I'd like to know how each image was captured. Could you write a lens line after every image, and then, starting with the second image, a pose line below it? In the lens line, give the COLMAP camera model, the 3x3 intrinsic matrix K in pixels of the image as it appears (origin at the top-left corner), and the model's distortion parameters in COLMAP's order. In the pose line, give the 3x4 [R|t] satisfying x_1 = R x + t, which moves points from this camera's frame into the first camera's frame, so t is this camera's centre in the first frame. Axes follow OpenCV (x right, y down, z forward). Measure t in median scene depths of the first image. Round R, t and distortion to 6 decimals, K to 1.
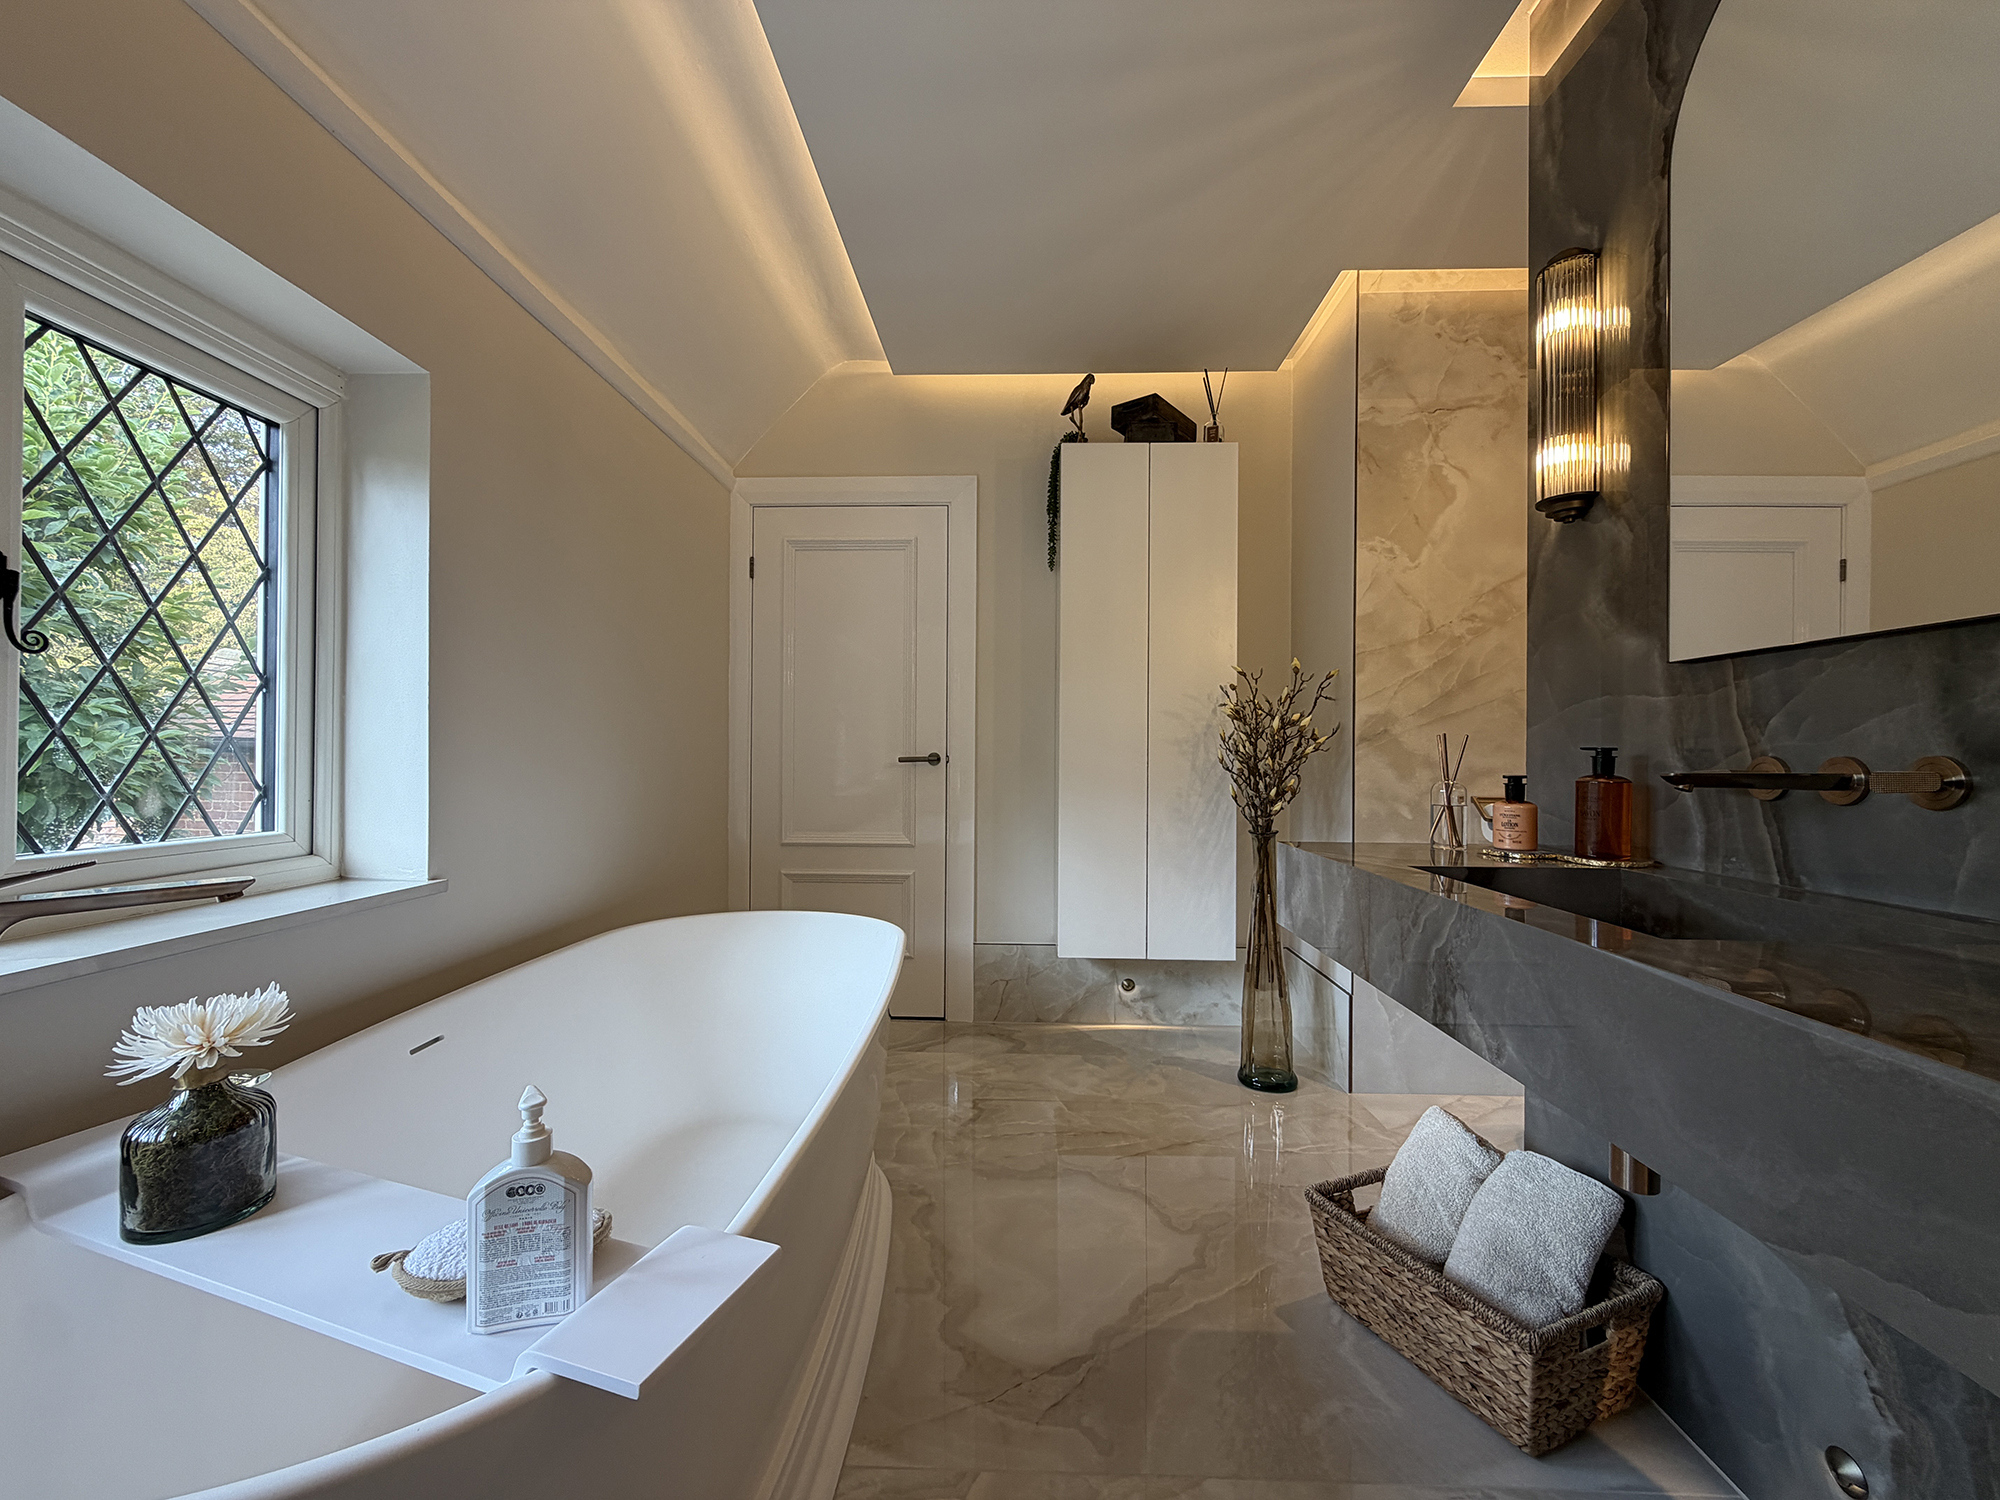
lens RADIAL K [[799.2, 0, 996.0], [0, 799.2, 751.3], [0, 0, 1]] dist [-0.000959, 0.000366]
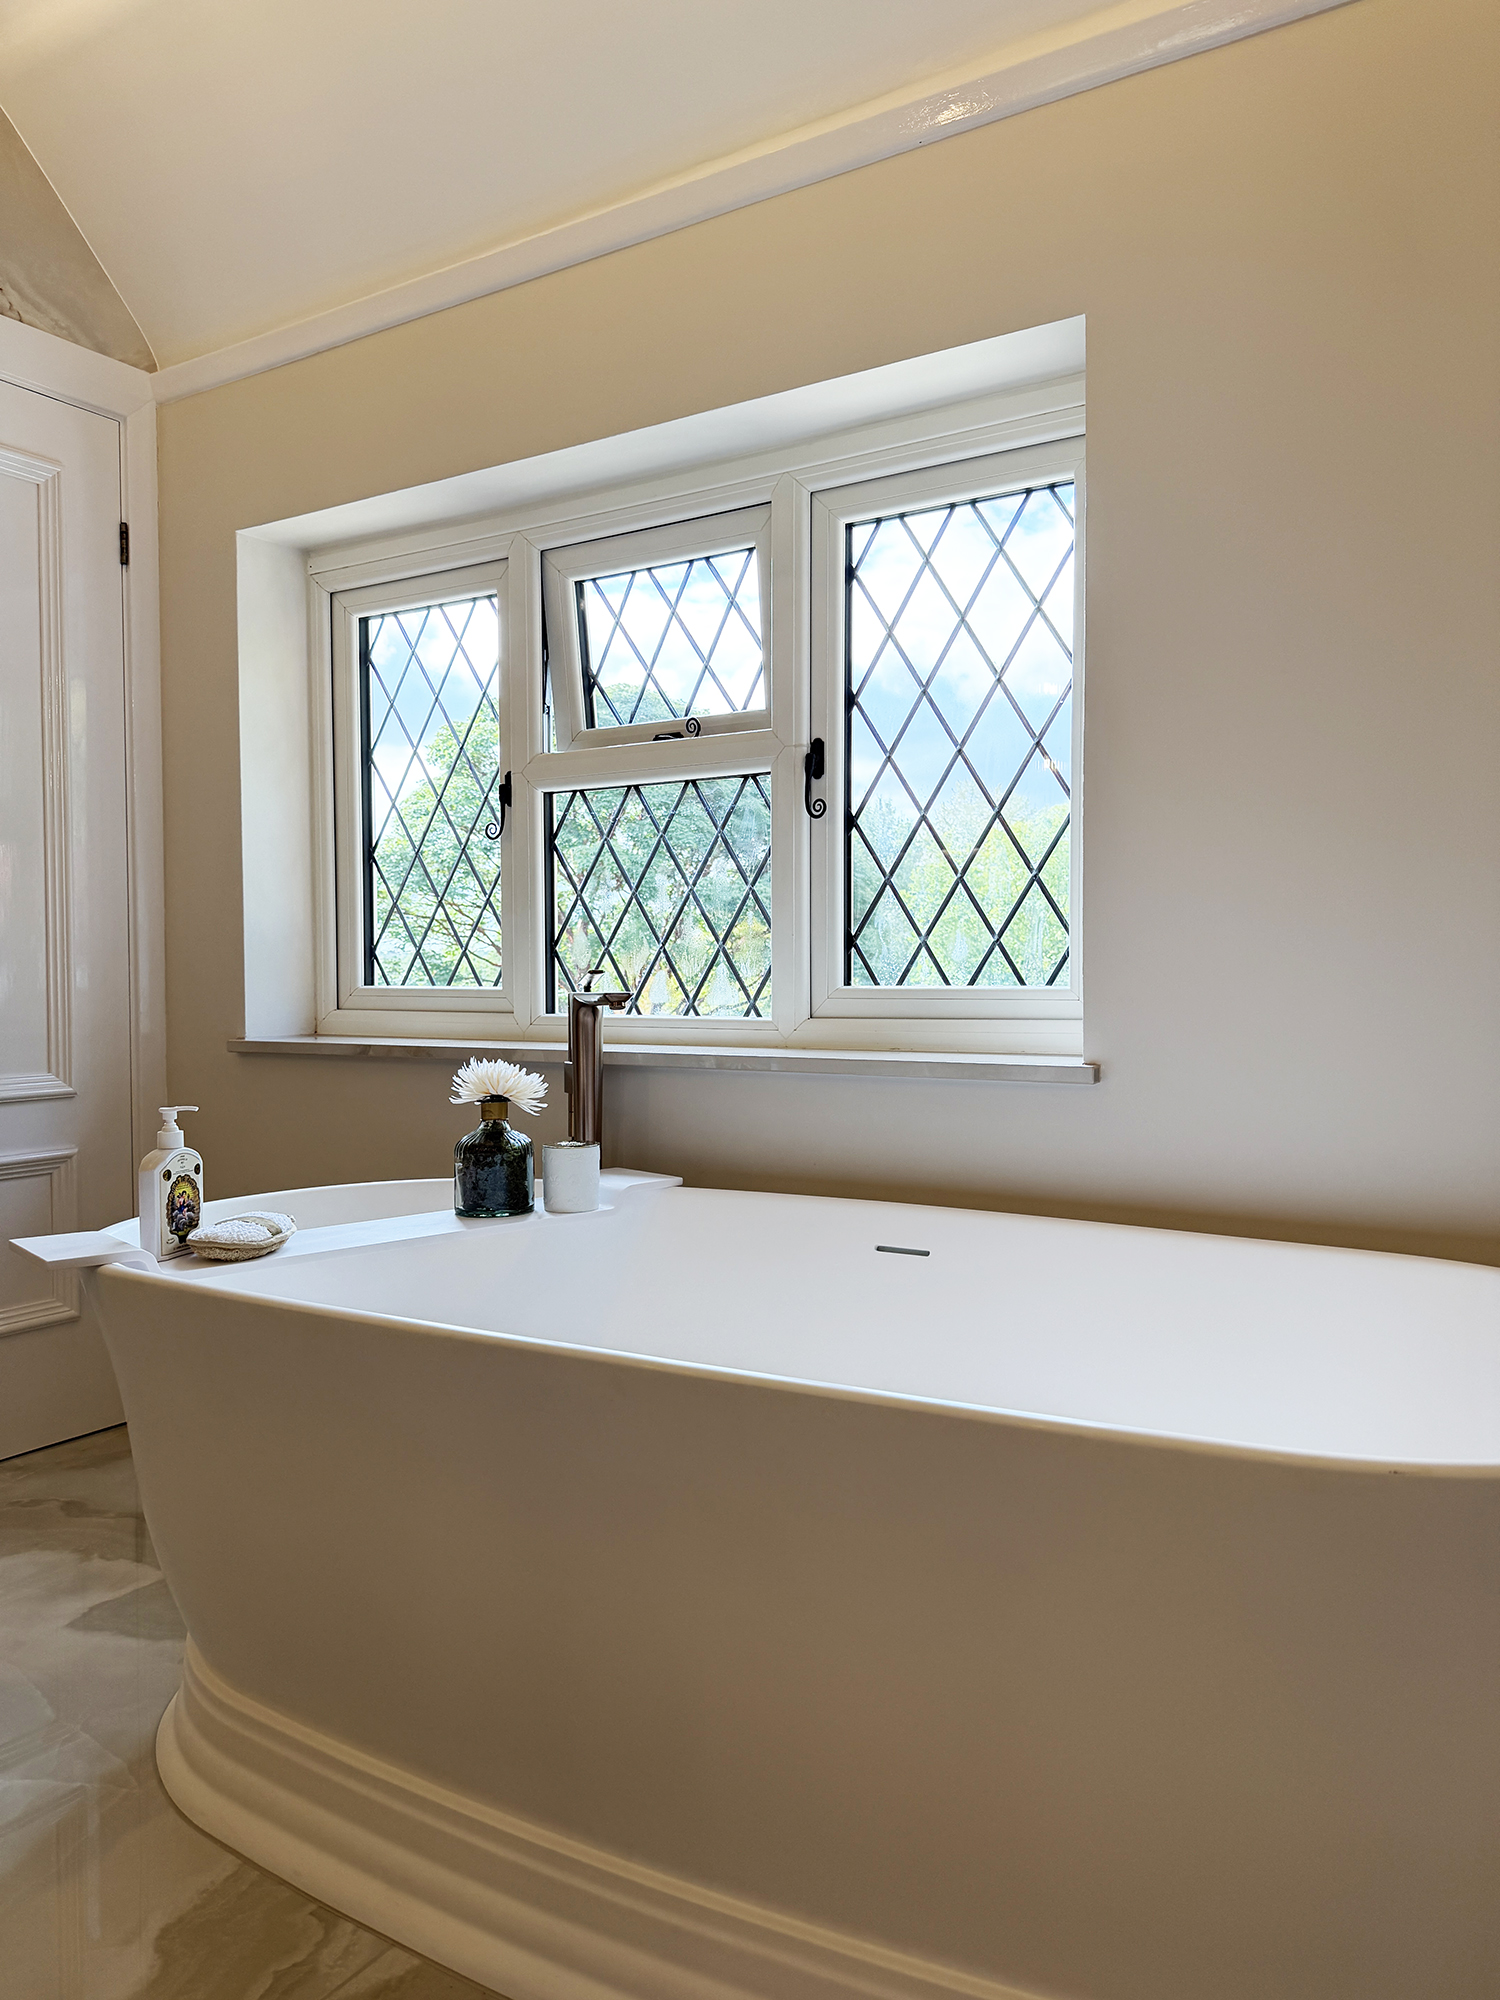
lens RADIAL K [[1393.4, 0, 750.0], [0, 1393.4, 1000.0], [0, 0, 1]] dist [0.048510, -0.077085]
pose [[-0.491393, 0.008924, -0.870892, 0.495994], [0.008459, 0.999949, 0.005474, 0.103279], [0.870897, -0.004677, -0.491443, 1.401662]]
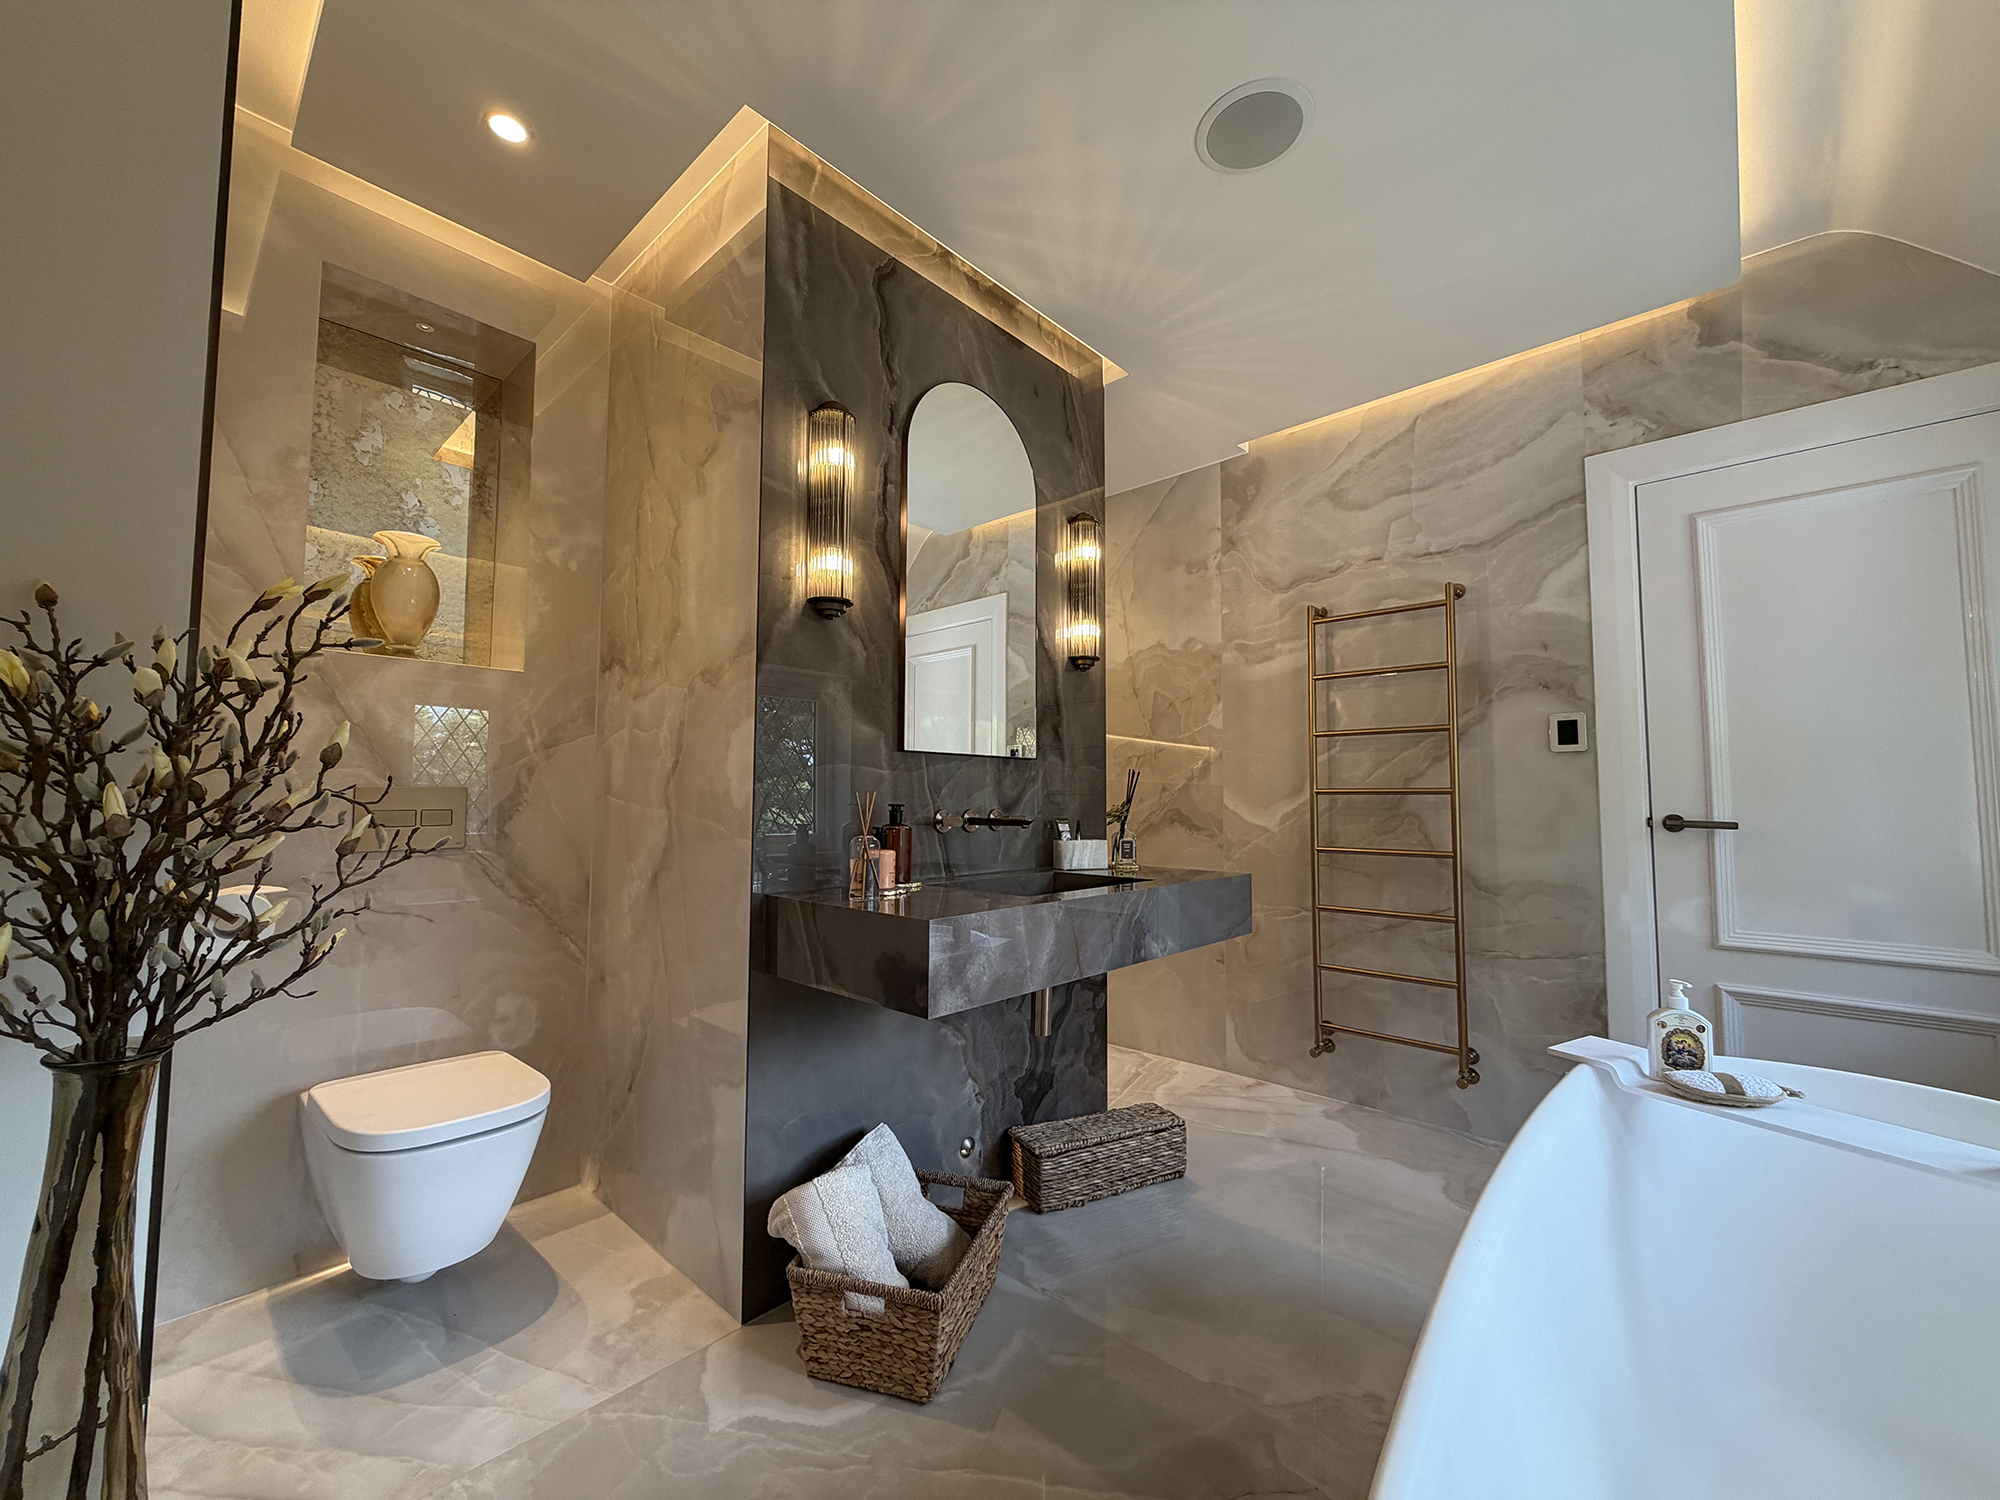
lens RADIAL K [[799.2, 0, 996.0], [0, 799.2, 751.3], [0, 0, 1]] dist [-0.000959, 0.000366]
pose [[-0.757154, 0.025887, 0.652723, -0.270881], [-0.016994, 0.998096, -0.059298, -0.015675], [-0.653015, -0.055990, -0.755272, 1.737271]]
